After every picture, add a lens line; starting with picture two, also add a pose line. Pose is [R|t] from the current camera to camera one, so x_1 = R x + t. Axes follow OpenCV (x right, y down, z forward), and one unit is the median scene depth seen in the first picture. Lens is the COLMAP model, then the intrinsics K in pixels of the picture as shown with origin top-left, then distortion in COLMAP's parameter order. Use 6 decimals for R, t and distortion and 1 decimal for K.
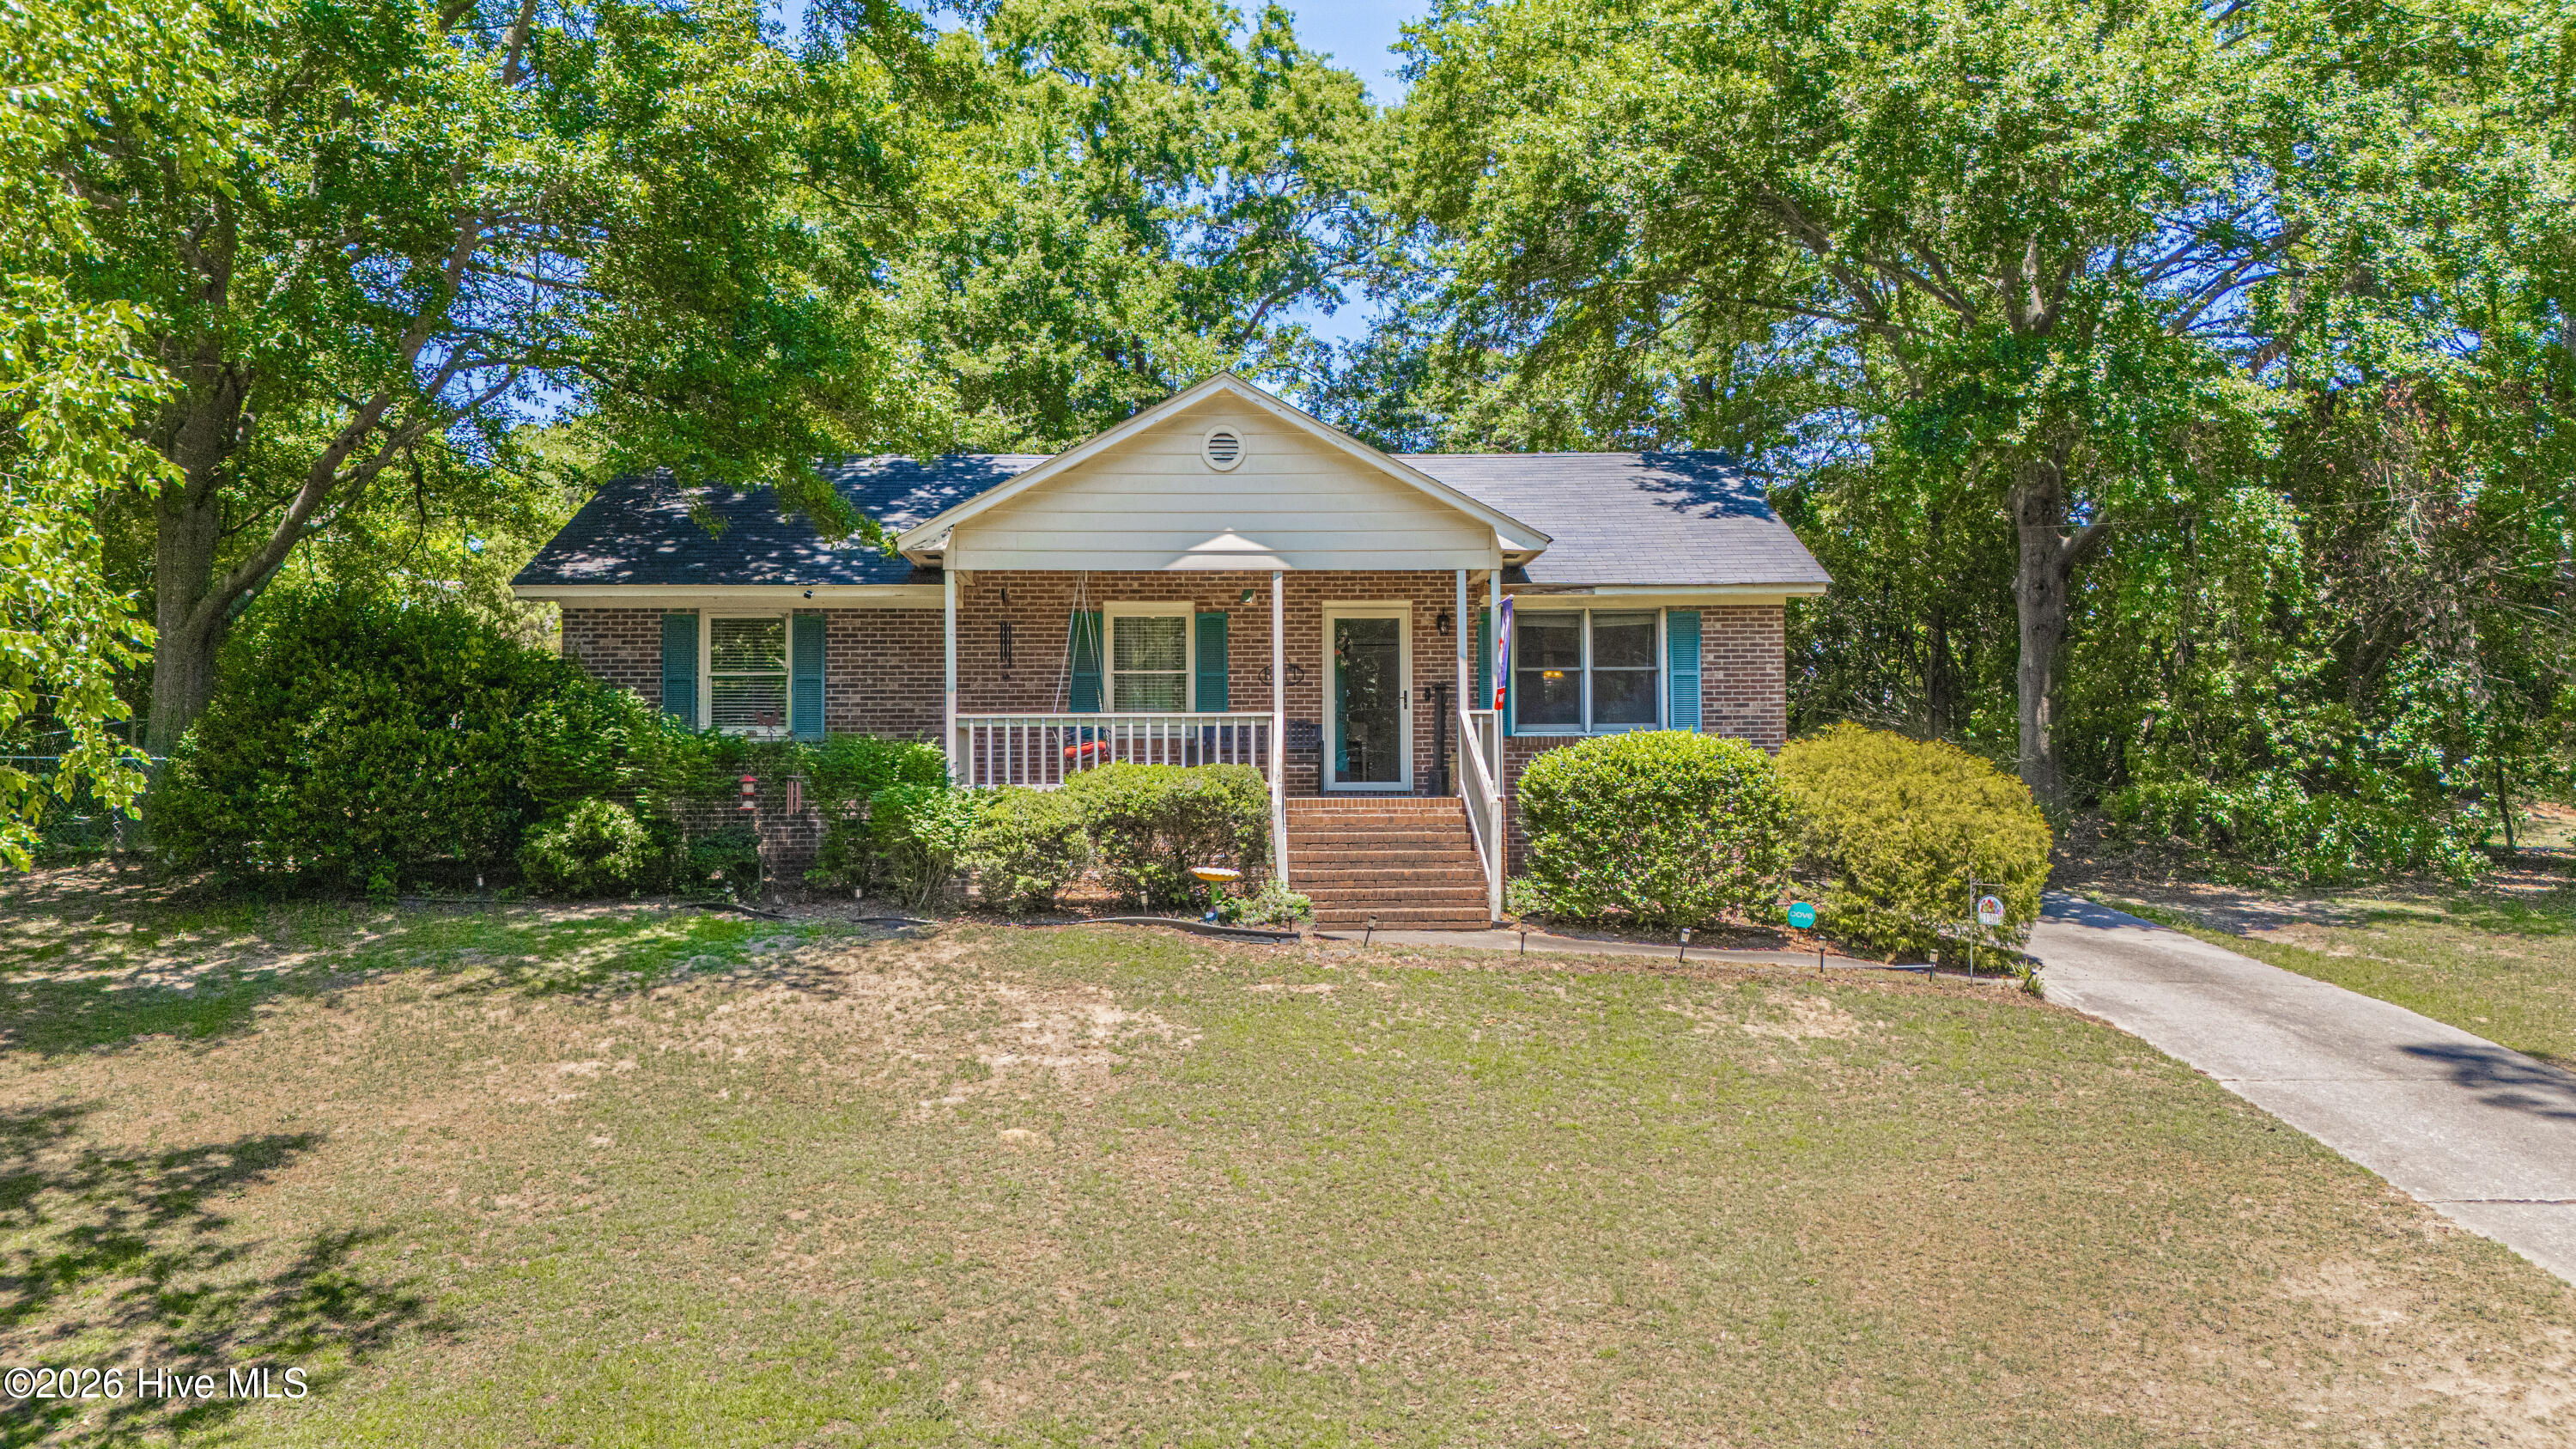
lens RADIAL K [[1789.5, 0, 1288.0], [0, 1789.5, 724.5], [0, 0, 1]] dist [0.036377, -0.003696]
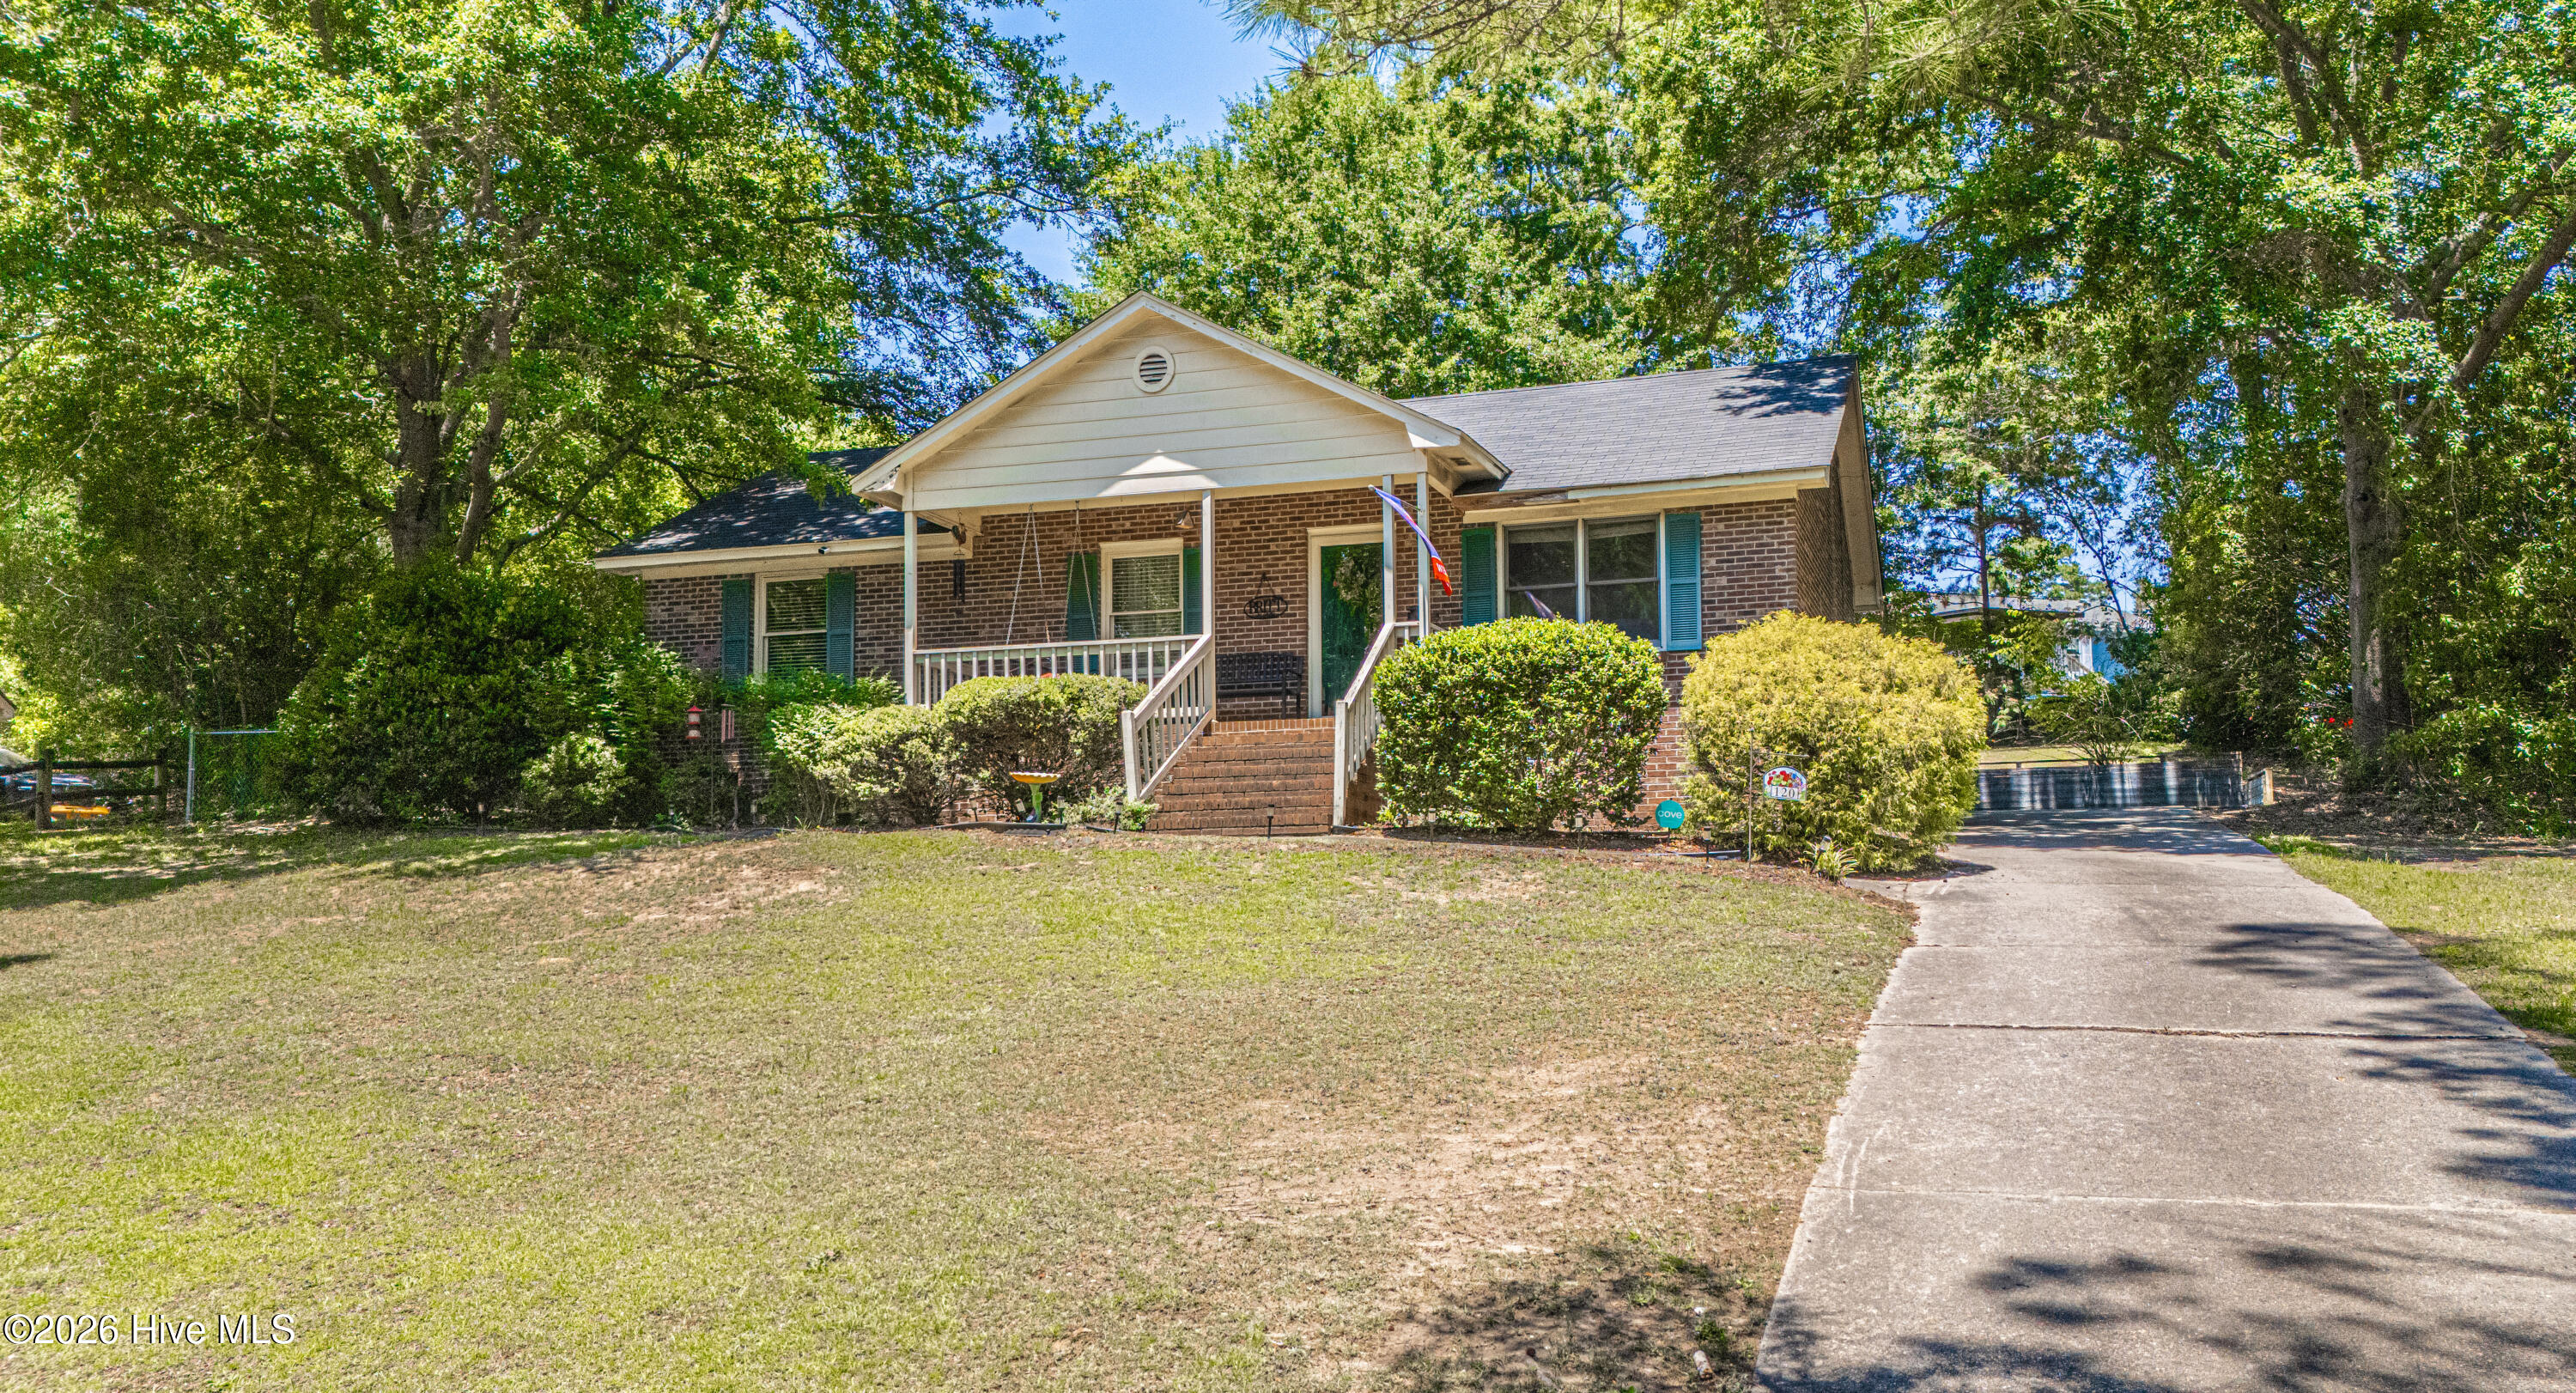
lens RADIAL K [[1889.5, 0, 1288.0], [0, 1889.5, 696.5], [0, 0, 1]] dist [0.031887, 0.003356]
pose [[0.947107, -0.034645, -0.319041, 0.360089], [0.017112, 0.998193, -0.057596, 0.086118], [0.320460, 0.049090, 0.945989, 0.048114]]
